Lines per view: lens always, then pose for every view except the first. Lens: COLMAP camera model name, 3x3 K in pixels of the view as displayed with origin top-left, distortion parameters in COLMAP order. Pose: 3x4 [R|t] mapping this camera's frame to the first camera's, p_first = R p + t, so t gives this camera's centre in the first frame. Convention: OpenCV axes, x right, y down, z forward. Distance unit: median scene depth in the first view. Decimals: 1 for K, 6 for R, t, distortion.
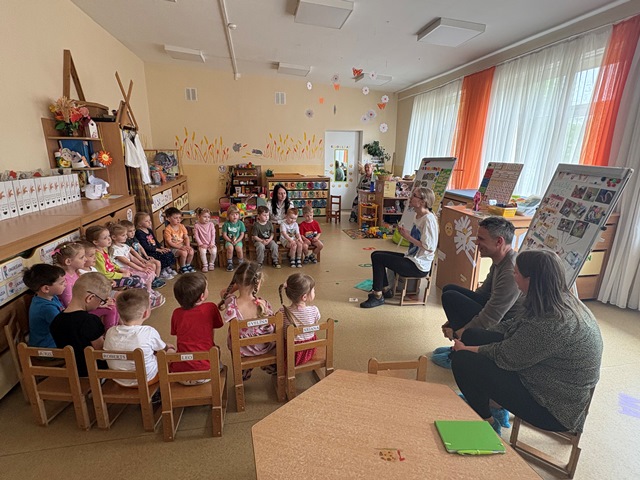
lens RADIAL K [[332.8, 0, 318.0], [0, 332.8, 241.2], [0, 0, 1]] dist [0.003098, -0.002453]
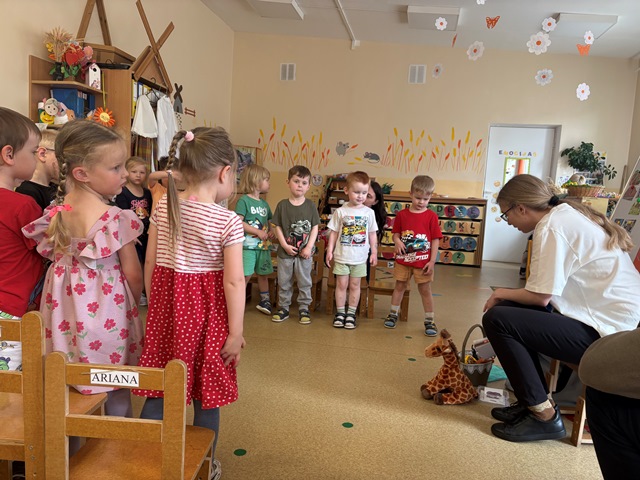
lens RADIAL K [[486.2, 0, 325.4], [0, 486.2, 242.2], [0, 0, 1]] dist [0.034207, -0.012953]
pose [[0.923326, 0.084109, -0.374694, 0.116581], [-0.149951, 0.977225, -0.150151, 0.053652], [0.353531, 0.194824, 0.914909, 0.181828]]
